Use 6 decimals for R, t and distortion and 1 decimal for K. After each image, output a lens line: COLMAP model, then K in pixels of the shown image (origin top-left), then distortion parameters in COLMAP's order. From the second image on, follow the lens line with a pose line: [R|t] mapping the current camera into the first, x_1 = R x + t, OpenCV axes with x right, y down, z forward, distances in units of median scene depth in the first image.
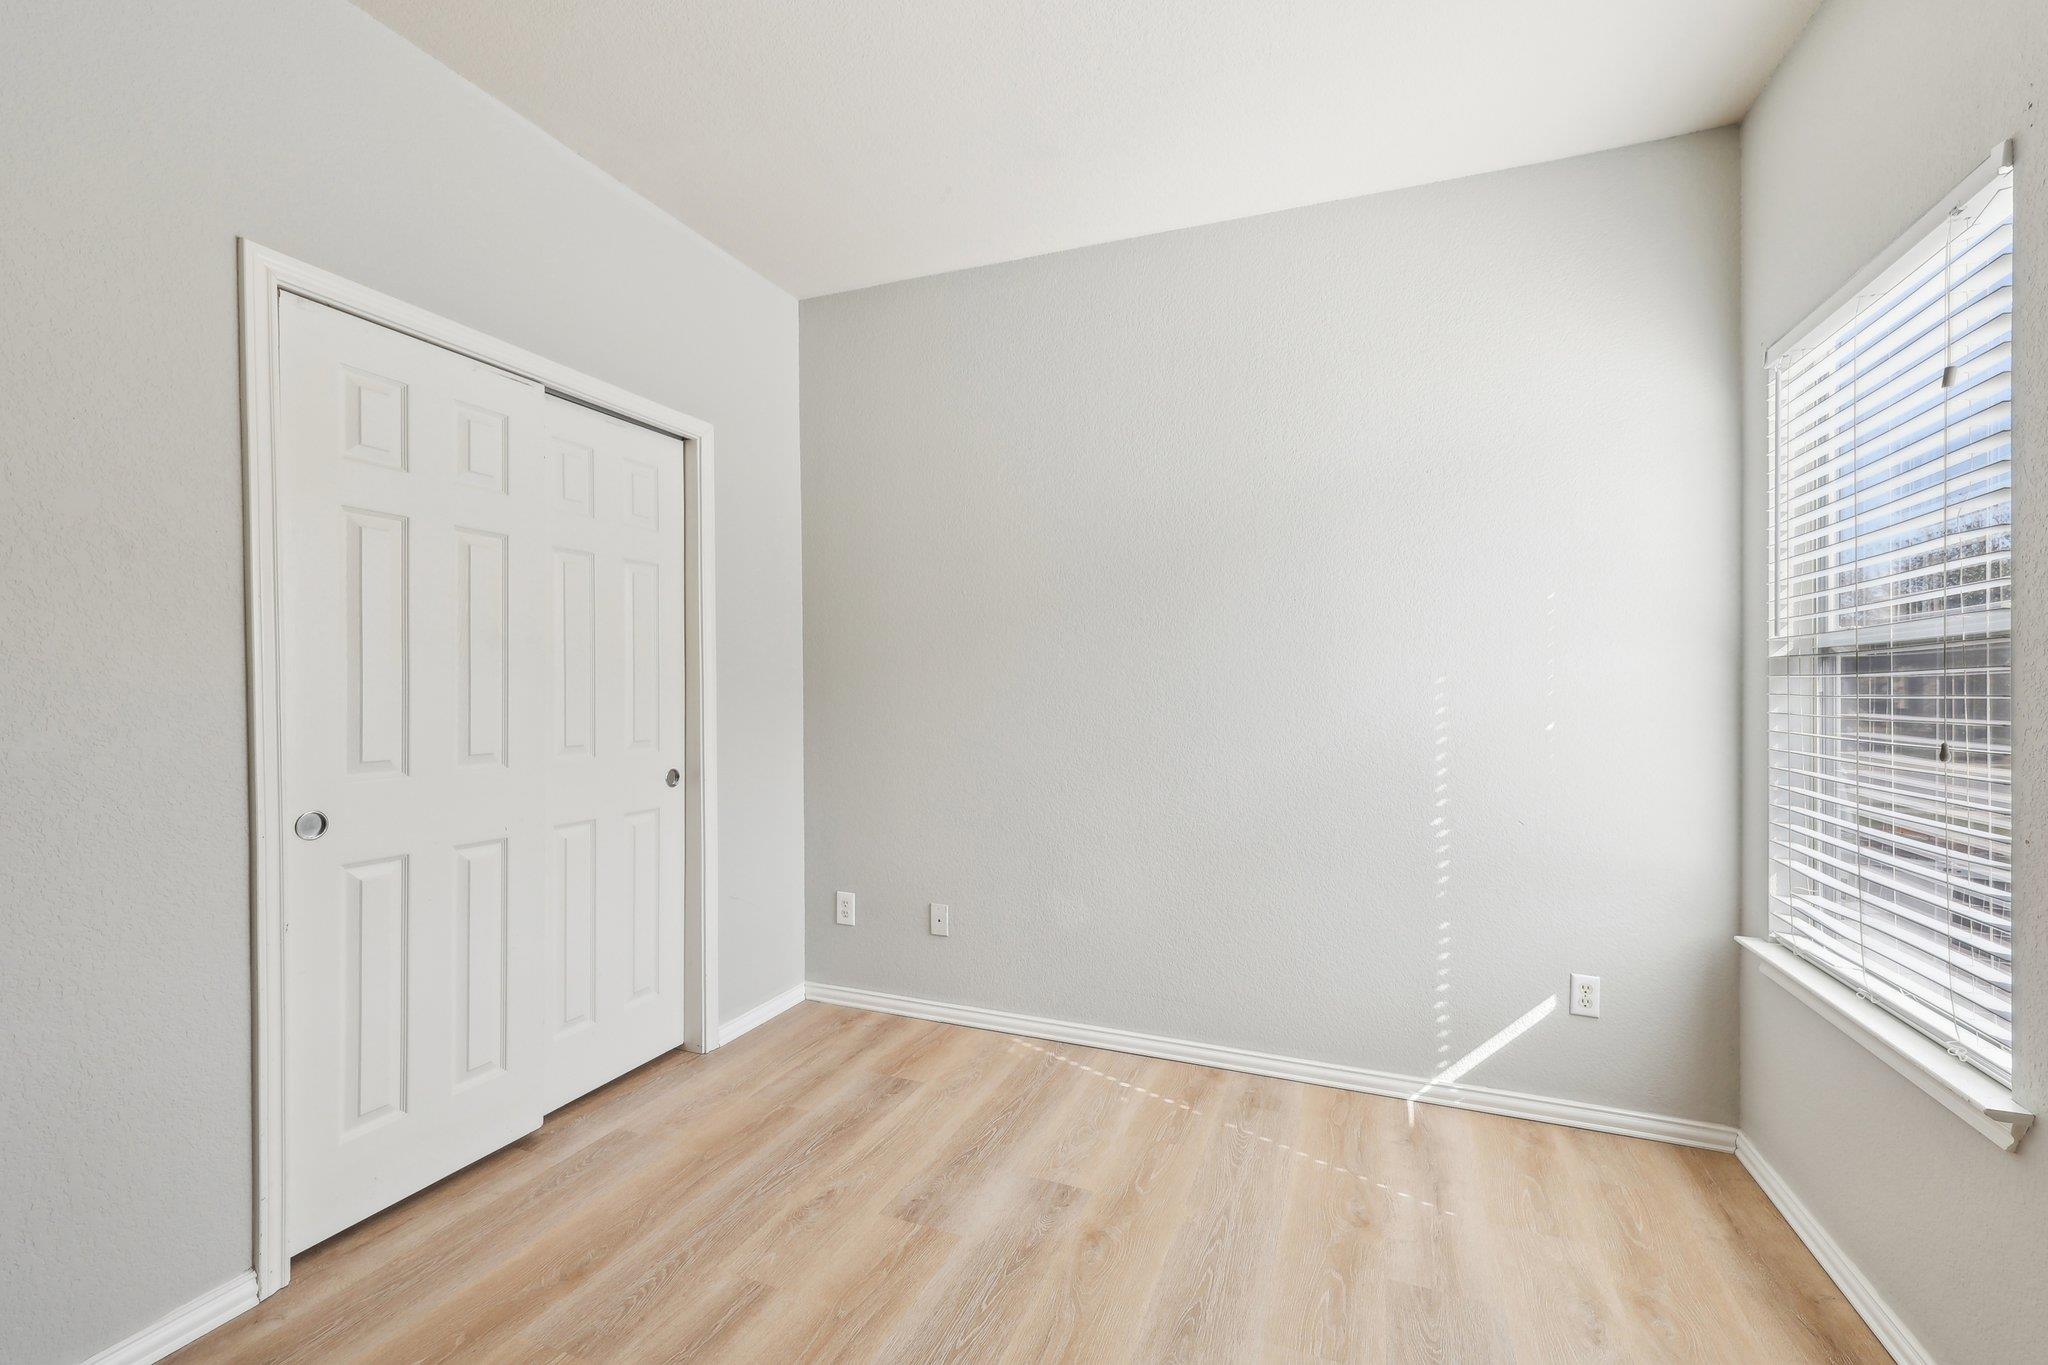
lens RADIAL K [[872.0, 0, 1025.0], [0, 872.0, 681.3], [0, 0, 1]] dist [0.001690, -0.000059]
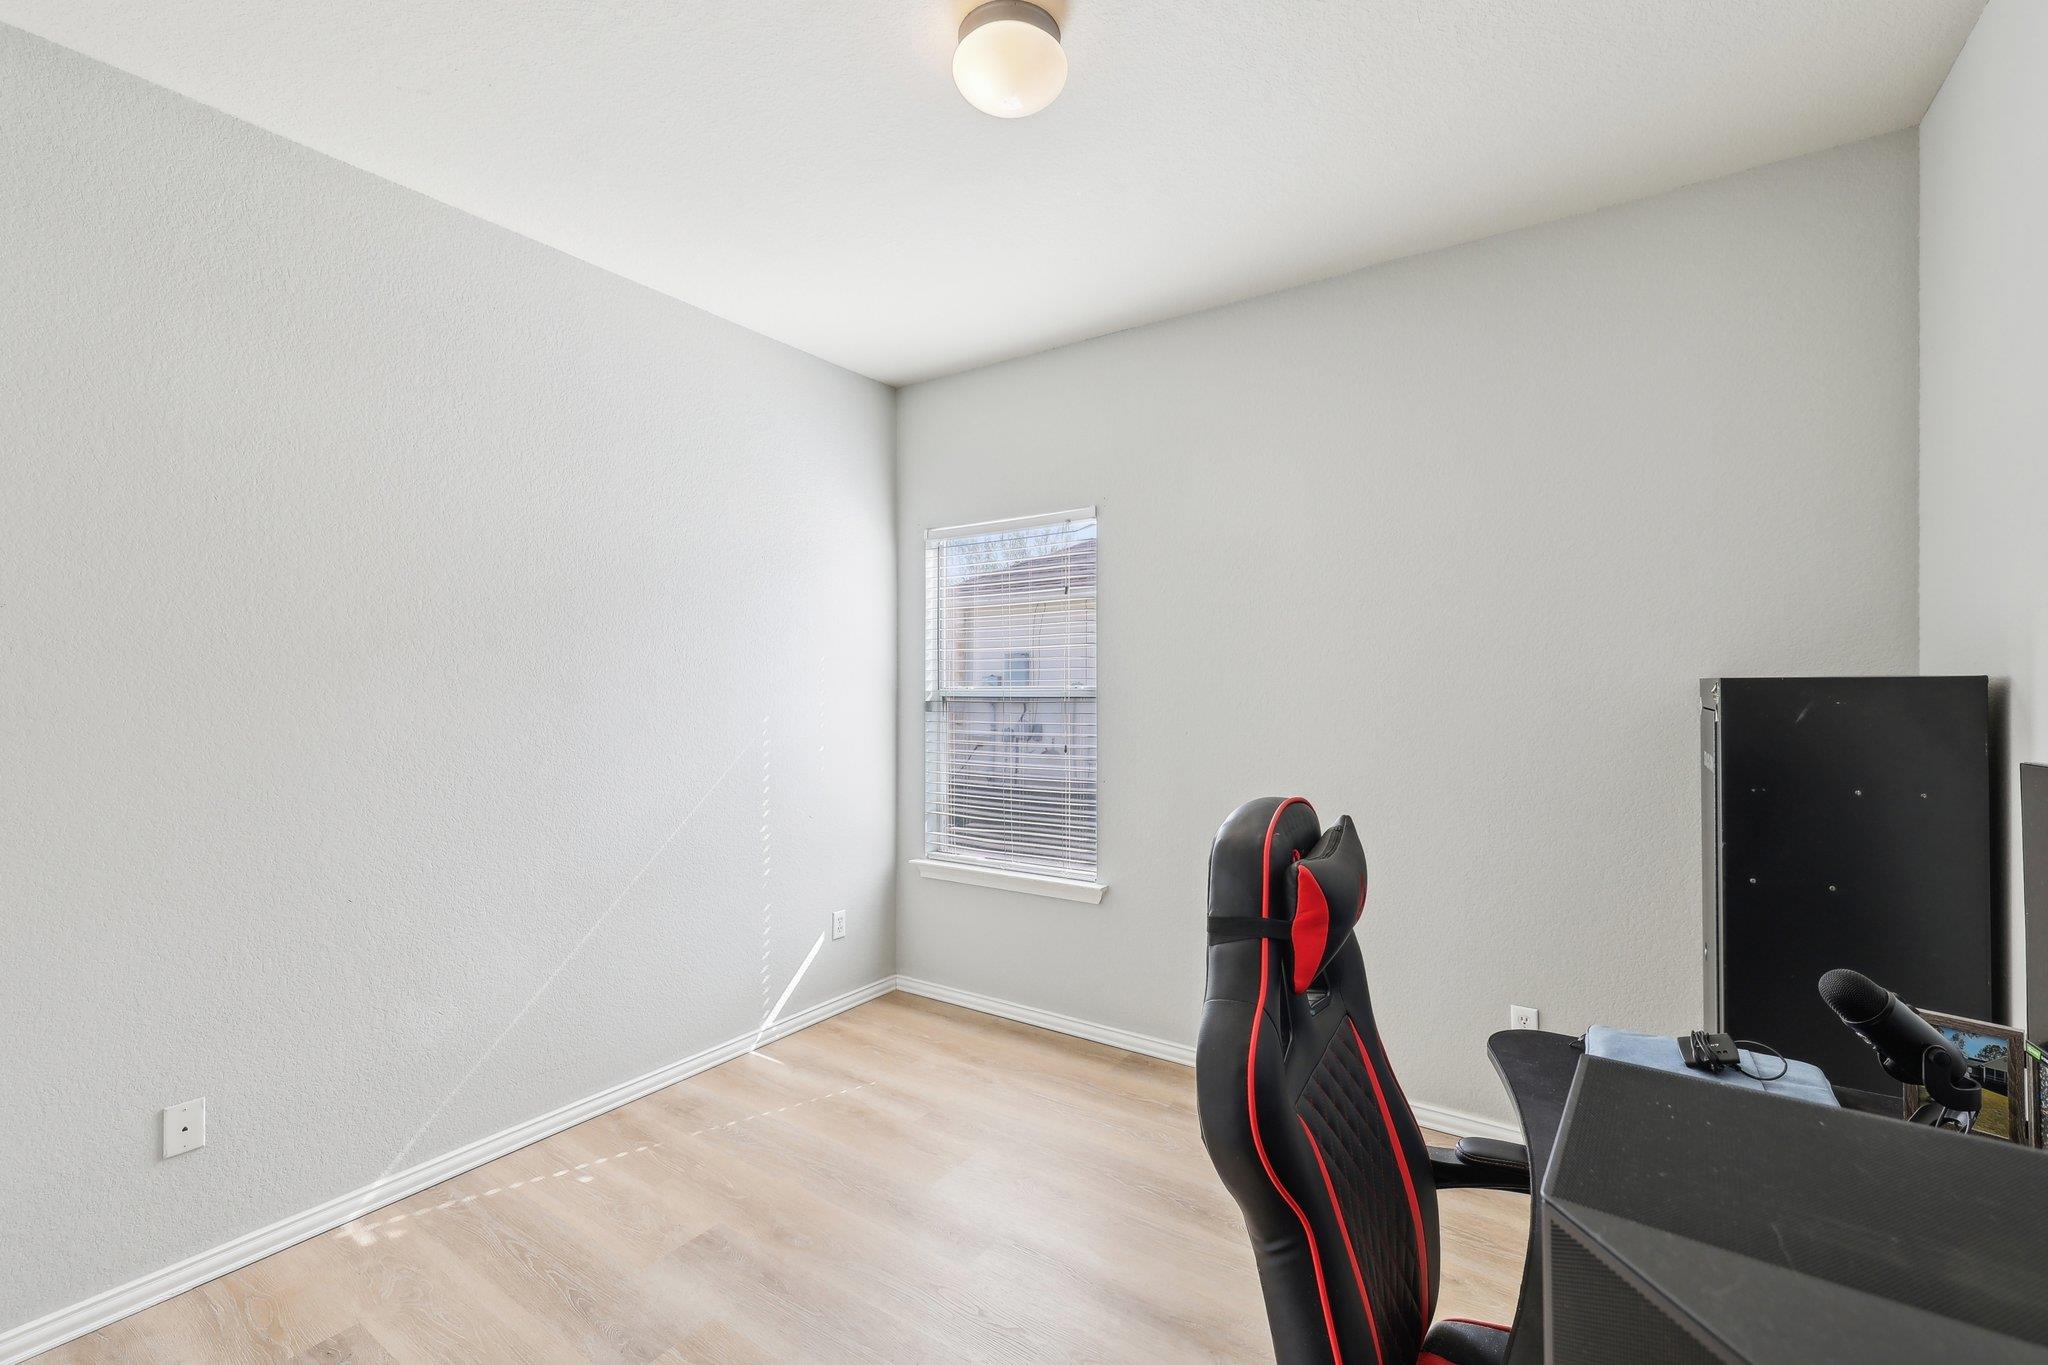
lens RADIAL K [[872.0, 0, 1025.8], [0, 872.0, 683.6], [0, 0, 1]] dist [0.001690, -0.000059]
pose [[0.211076, -0.001481, 0.977469, -0.758653], [0.002445, 0.999997, 0.000988, -0.058458], [-0.977467, 0.002181, 0.211079, 0.360621]]
